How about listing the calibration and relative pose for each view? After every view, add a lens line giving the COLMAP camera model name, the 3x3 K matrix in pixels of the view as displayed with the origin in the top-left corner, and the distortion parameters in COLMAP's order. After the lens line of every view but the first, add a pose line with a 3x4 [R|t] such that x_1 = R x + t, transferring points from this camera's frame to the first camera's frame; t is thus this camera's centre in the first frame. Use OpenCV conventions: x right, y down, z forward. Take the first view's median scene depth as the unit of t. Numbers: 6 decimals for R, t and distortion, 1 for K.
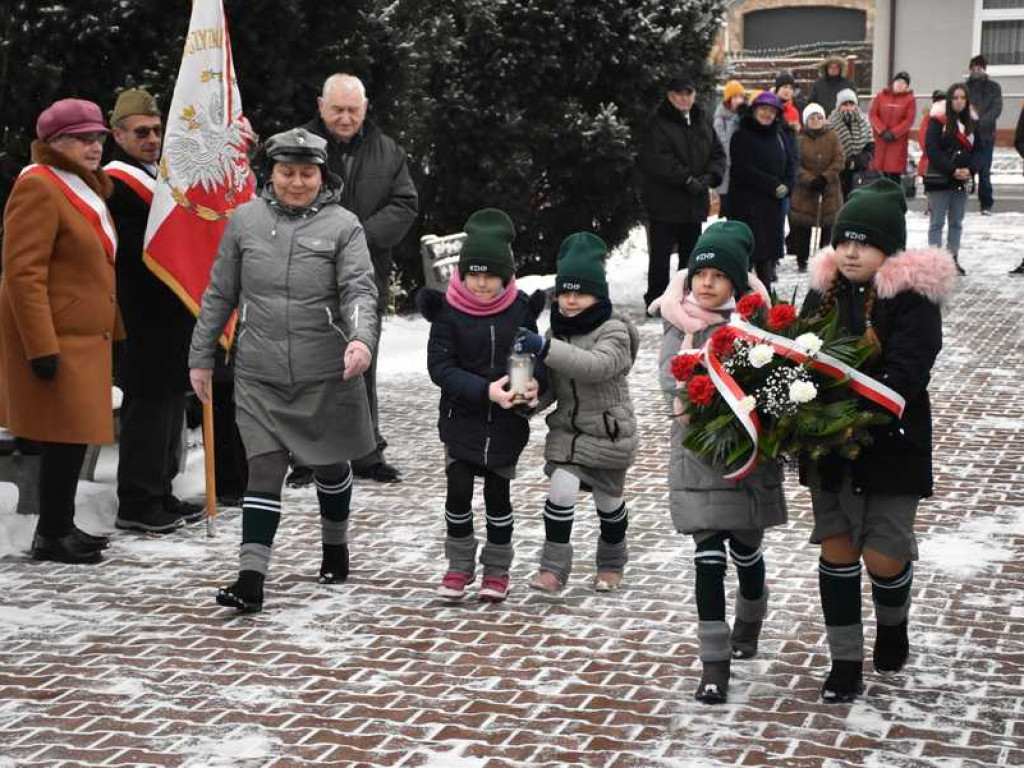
lens RADIAL K [[2454.9, 0, 464.2], [0, 2454.9, 438.8], [0, 0, 1]] dist [0.363500, 0.607019]
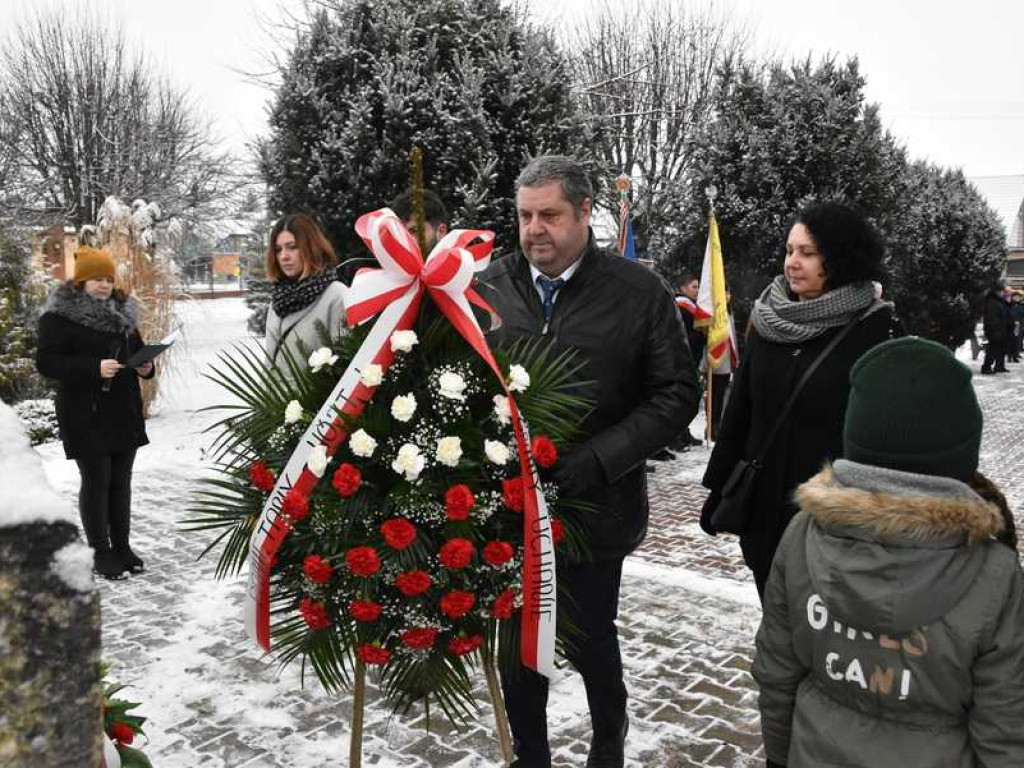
lens RADIAL K [[917.8, 0, 505.4], [0, 917.8, 383.5], [0, 0, 1]] dist [-0.148342, 0.118043]
pose [[0.922030, 0.052073, -0.383600, -0.034266], [-0.063762, 0.997806, -0.017811, 0.016439], [0.381831, 0.040881, 0.923328, -0.113708]]
